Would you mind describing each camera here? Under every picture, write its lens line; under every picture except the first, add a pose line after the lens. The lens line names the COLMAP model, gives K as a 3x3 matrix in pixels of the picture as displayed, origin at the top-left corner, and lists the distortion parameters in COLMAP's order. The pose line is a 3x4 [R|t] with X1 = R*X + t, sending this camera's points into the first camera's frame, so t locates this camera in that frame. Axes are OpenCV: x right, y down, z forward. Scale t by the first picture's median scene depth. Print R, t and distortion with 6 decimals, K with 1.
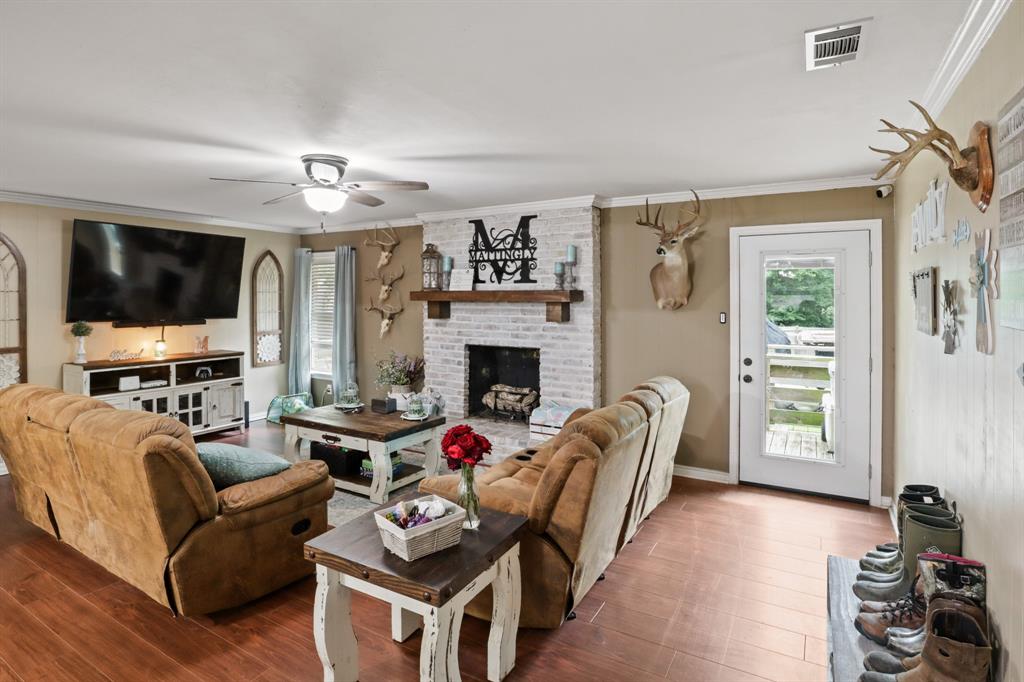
lens RADIAL K [[534.1, 0, 522.6], [0, 534.1, 291.0], [0, 0, 1]] dist [-0.036805, 0.011807]
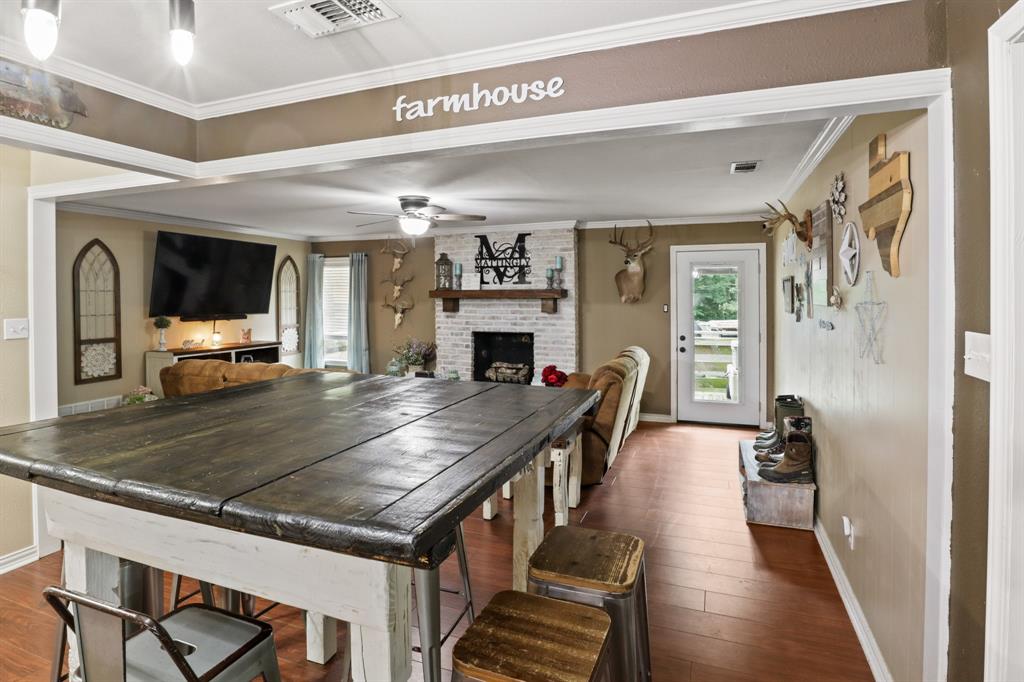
lens RADIAL K [[543.4, 0, 528.5], [0, 543.4, 287.5], [0, 0, 1]] dist [-0.033925, 0.014620]
pose [[0.983138, -0.001071, 0.182860, -0.238225], [0.002080, 0.999984, -0.005324, 0.001228], [-0.182851, 0.005615, 0.983125, -0.350660]]
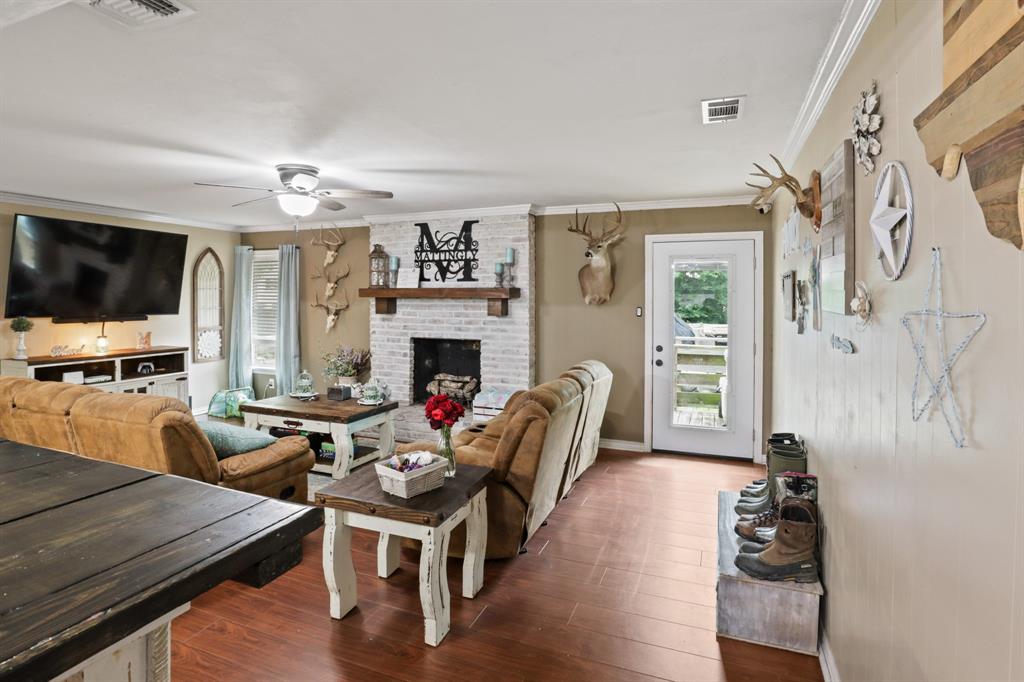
lens RADIAL K [[534.1, 0, 522.6], [0, 534.1, 291.0], [0, 0, 1]] dist [-0.036805, 0.011807]
pose [[0.988435, 0.003726, 0.151599, -0.052873], [-0.003873, 0.999992, 0.000673, 0.004332], [-0.151595, -0.001252, 0.988442, -0.118483]]
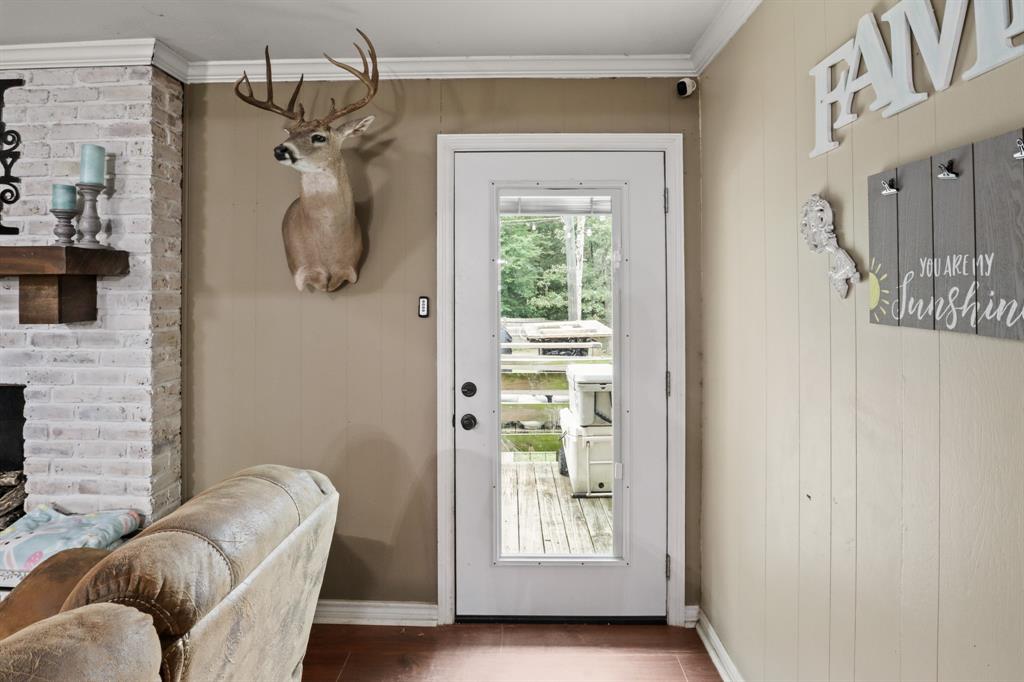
lens RADIAL K [[524.6, 0, 510.9], [0, 524.6, 280.8], [0, 0, 1]] dist [-0.035324, -0.000061]
pose [[0.877492, 0.005751, 0.479557, 0.187928], [-0.000782, 0.999944, -0.010560, 0.027853], [-0.479590, 0.008891, 0.877447, 0.465664]]
